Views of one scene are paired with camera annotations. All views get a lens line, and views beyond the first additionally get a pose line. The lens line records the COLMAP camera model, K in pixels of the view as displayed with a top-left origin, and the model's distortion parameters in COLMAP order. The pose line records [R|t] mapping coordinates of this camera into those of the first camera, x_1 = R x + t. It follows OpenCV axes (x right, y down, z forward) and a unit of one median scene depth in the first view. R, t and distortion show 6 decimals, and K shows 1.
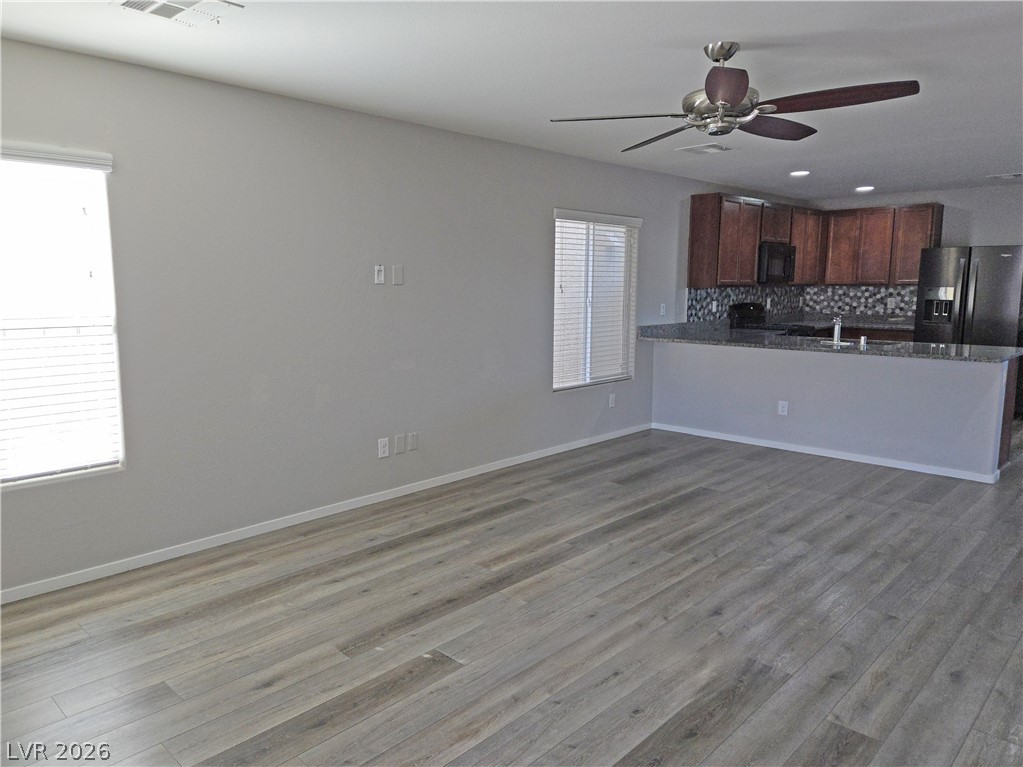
lens RADIAL K [[685.6, 0, 508.5], [0, 685.6, 384.3], [0, 0, 1]] dist [-0.011389, -0.000686]
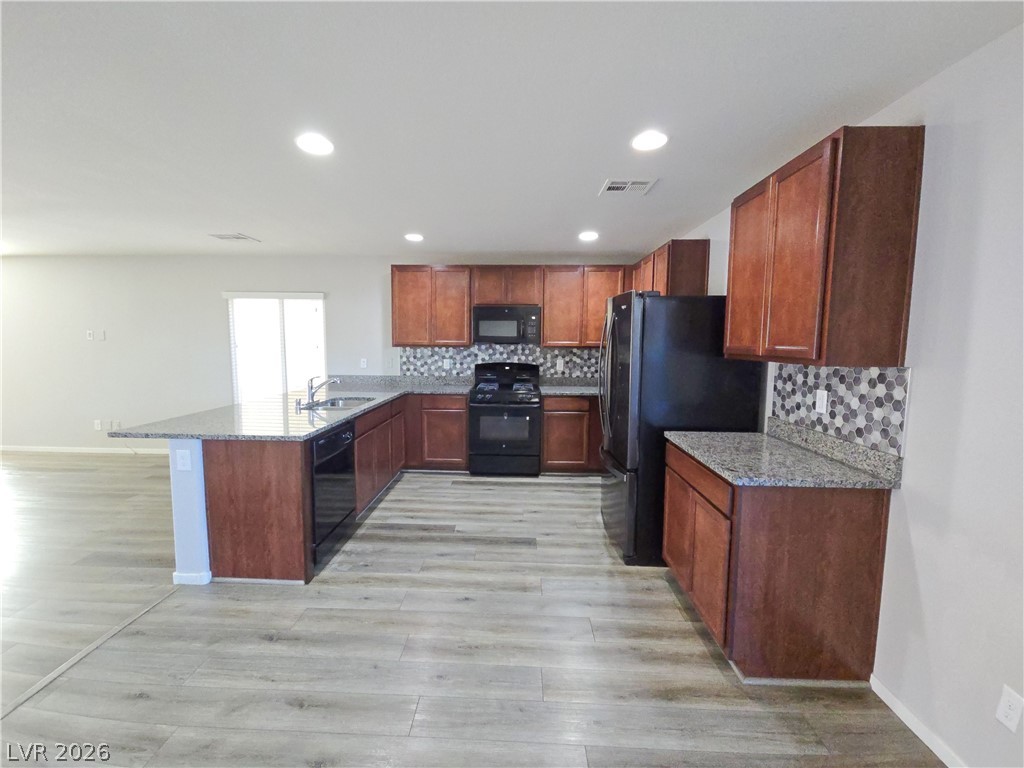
lens RADIAL K [[437.3, 0, 515.3], [0, 437.3, 382.3], [0, 0, 1]] dist [0.002827, -0.001375]
pose [[0.690277, 0.080340, -0.719071, 0.798094], [-0.117062, 0.993124, -0.001416, -0.085672], [0.714013, 0.085153, 0.694935, 0.522275]]
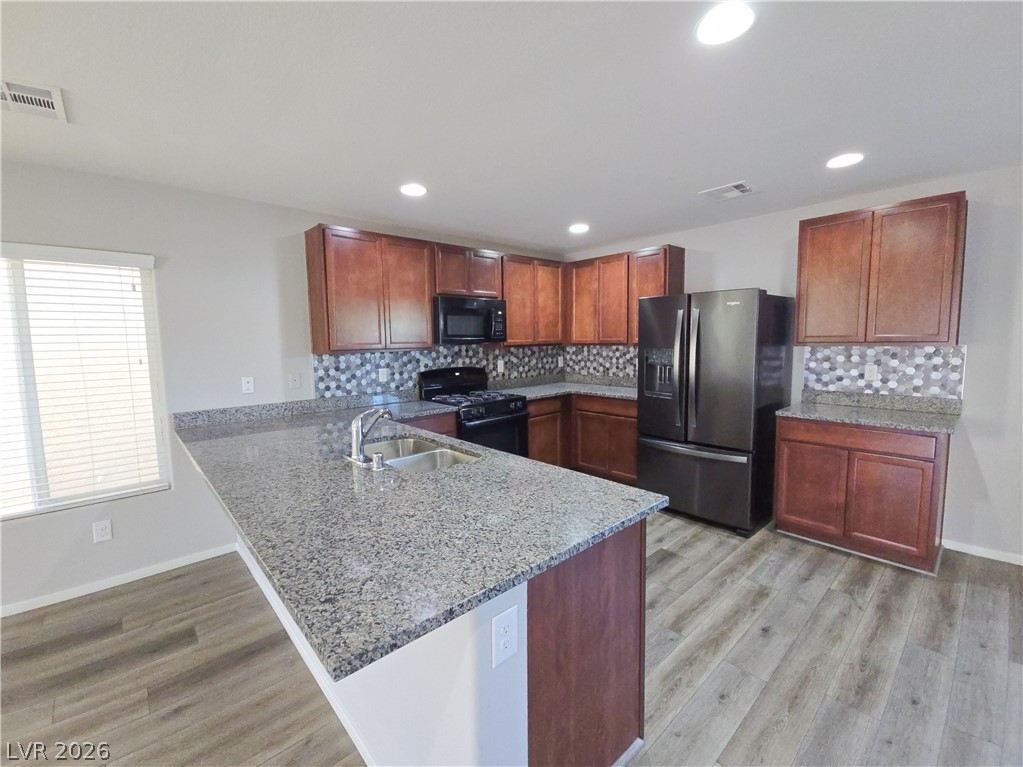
lens RADIAL K [[436.9, 0, 516.5], [0, 436.9, 378.3], [0, 0, 1]] dist [0.002827, -0.001375]
pose [[0.999439, -0.009518, -0.032097, 0.422223], [0.007727, 0.998431, -0.055465, -0.071646], [0.032575, 0.055186, 0.997945, 0.441824]]
